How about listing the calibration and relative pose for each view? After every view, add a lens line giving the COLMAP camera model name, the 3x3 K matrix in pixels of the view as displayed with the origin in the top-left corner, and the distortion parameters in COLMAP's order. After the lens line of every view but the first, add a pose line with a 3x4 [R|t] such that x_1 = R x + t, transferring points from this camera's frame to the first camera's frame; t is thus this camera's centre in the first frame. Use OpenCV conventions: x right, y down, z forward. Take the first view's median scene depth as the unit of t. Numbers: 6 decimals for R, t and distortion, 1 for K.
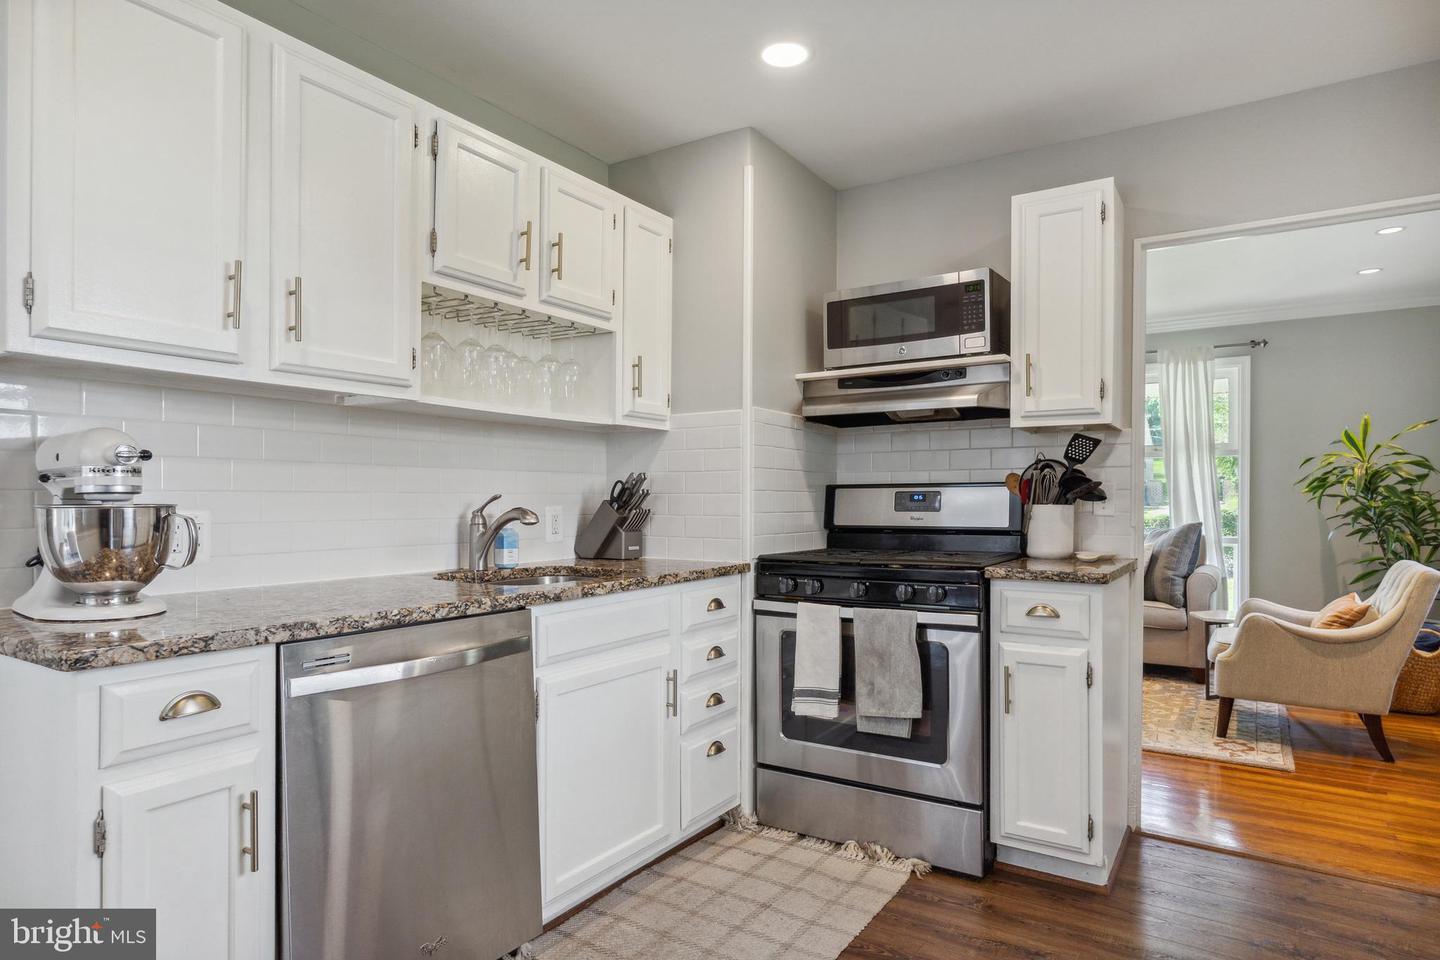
lens RADIAL K [[828.9, 0, 726.7], [0, 828.9, 499.3], [0, 0, 1]] dist [0.003470, 0.000886]
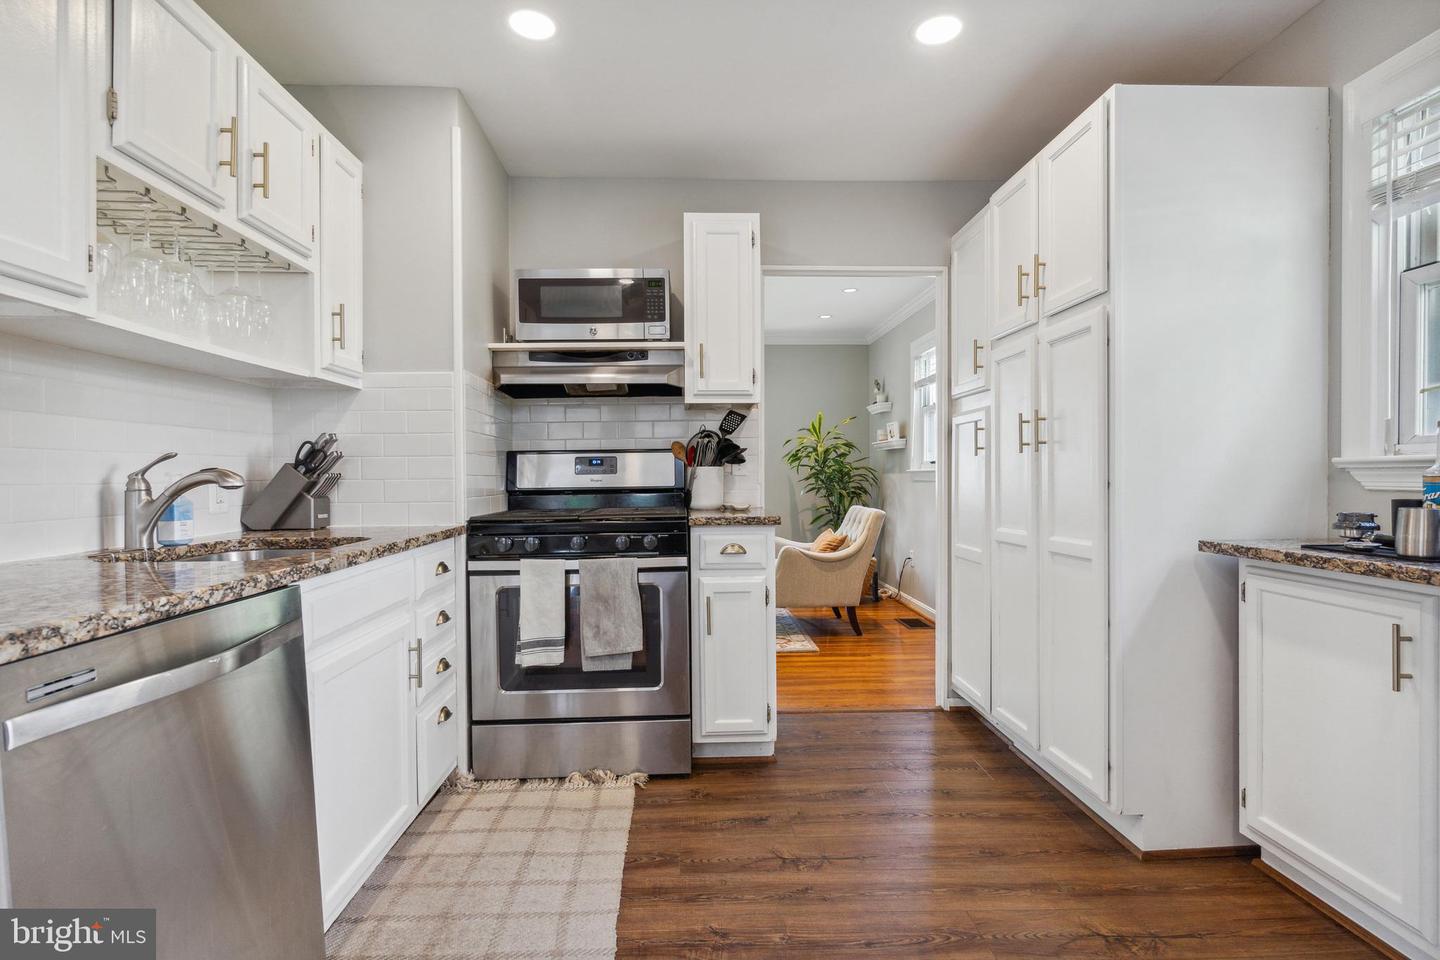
lens RADIAL K [[693.1, 0, 714.2], [0, 693.1, 483.7], [0, 0, 1]] dist [0.001364, 0.001193]
pose [[0.819386, -0.016132, 0.573016, -0.214527], [0.010175, 0.999856, 0.013599, 0.019075], [-0.573152, -0.005313, 0.819432, 0.142581]]
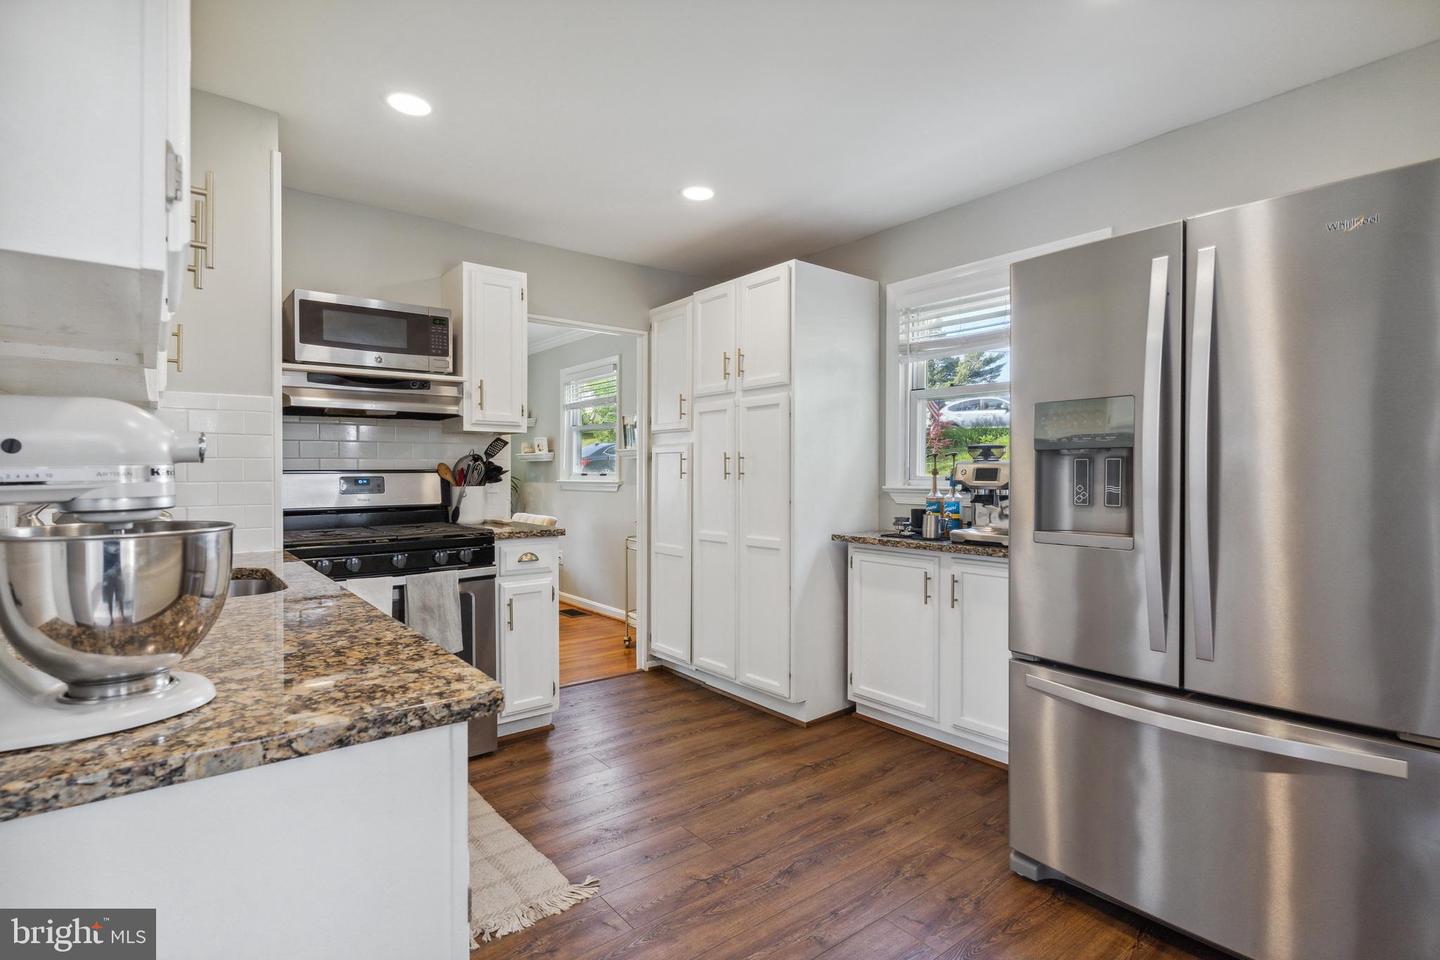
lens RADIAL K [[693.1, 0, 714.2], [0, 693.1, 483.7], [0, 0, 1]] dist [0.001364, 0.001193]
pose [[0.320541, -0.017564, 0.947072, -0.627773], [0.000033, 0.999828, 0.018531, -0.020388], [-0.947235, -0.005908, 0.320486, 0.246042]]
